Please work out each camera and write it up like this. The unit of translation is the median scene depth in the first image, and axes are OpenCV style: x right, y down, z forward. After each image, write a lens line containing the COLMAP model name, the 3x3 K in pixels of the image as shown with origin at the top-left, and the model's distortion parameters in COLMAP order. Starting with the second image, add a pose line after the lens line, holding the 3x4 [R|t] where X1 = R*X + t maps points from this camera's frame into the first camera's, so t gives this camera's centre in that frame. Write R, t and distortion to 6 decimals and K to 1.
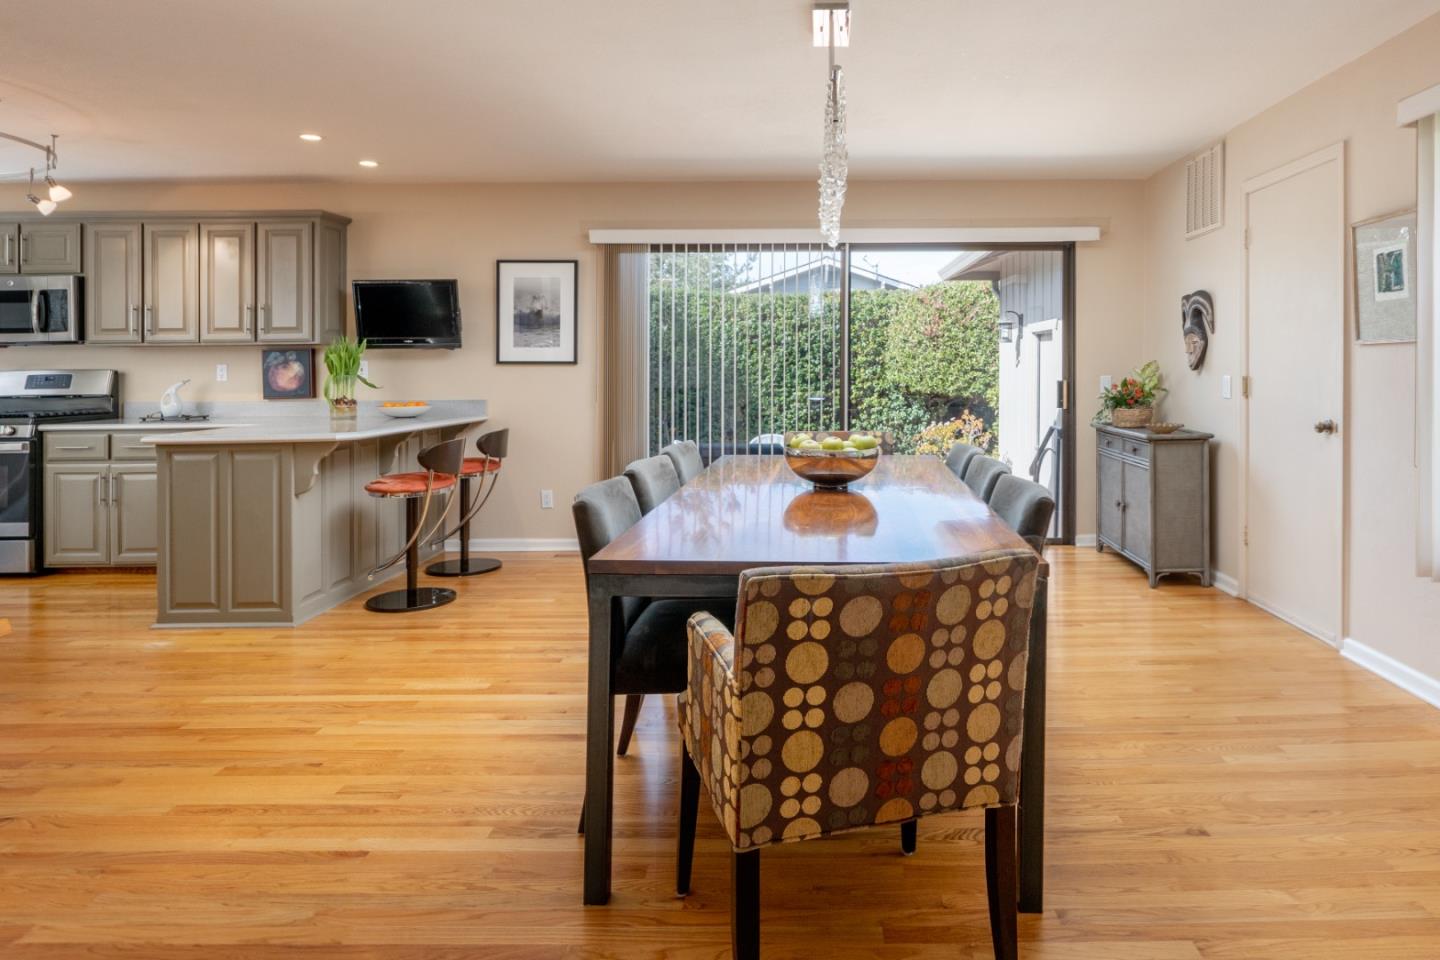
lens RADIAL K [[859.0, 0, 811.2], [0, 859.0, 382.2], [0, 0, 1]] dist [-0.024303, -0.000778]
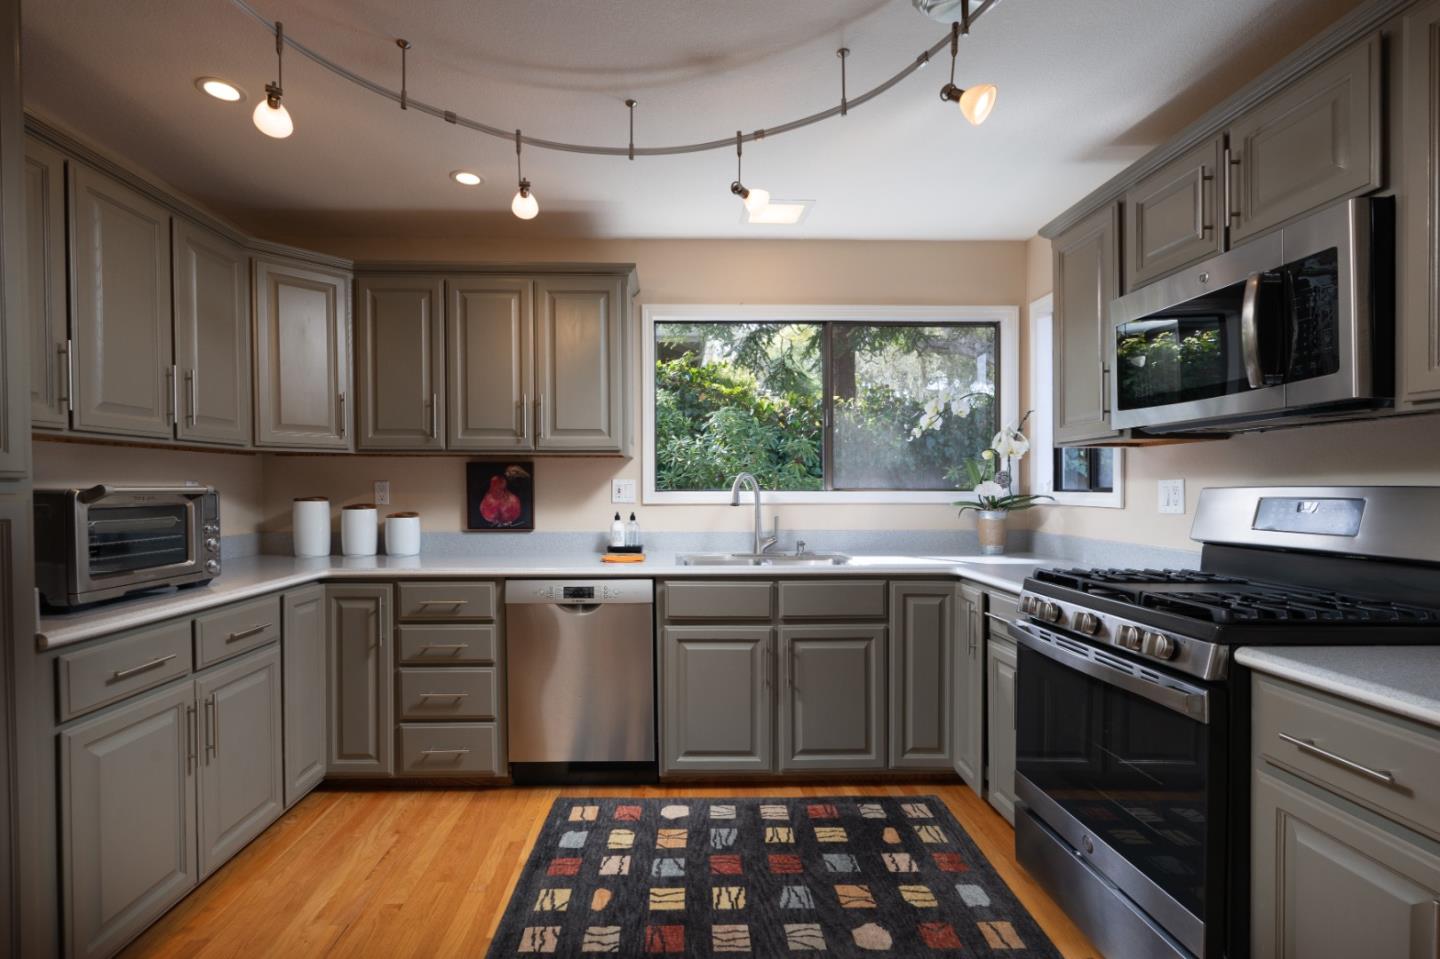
lens RADIAL K [[717.8, 0, 684.7], [0, 717.8, 483.0], [0, 0, 1]] dist [-0.002424, -0.000427]
pose [[0.046107, 0.003168, -0.998931, -0.607341], [-0.019395, 0.999809, 0.002276, -0.011867], [0.998748, 0.019269, 0.046159, 0.725320]]
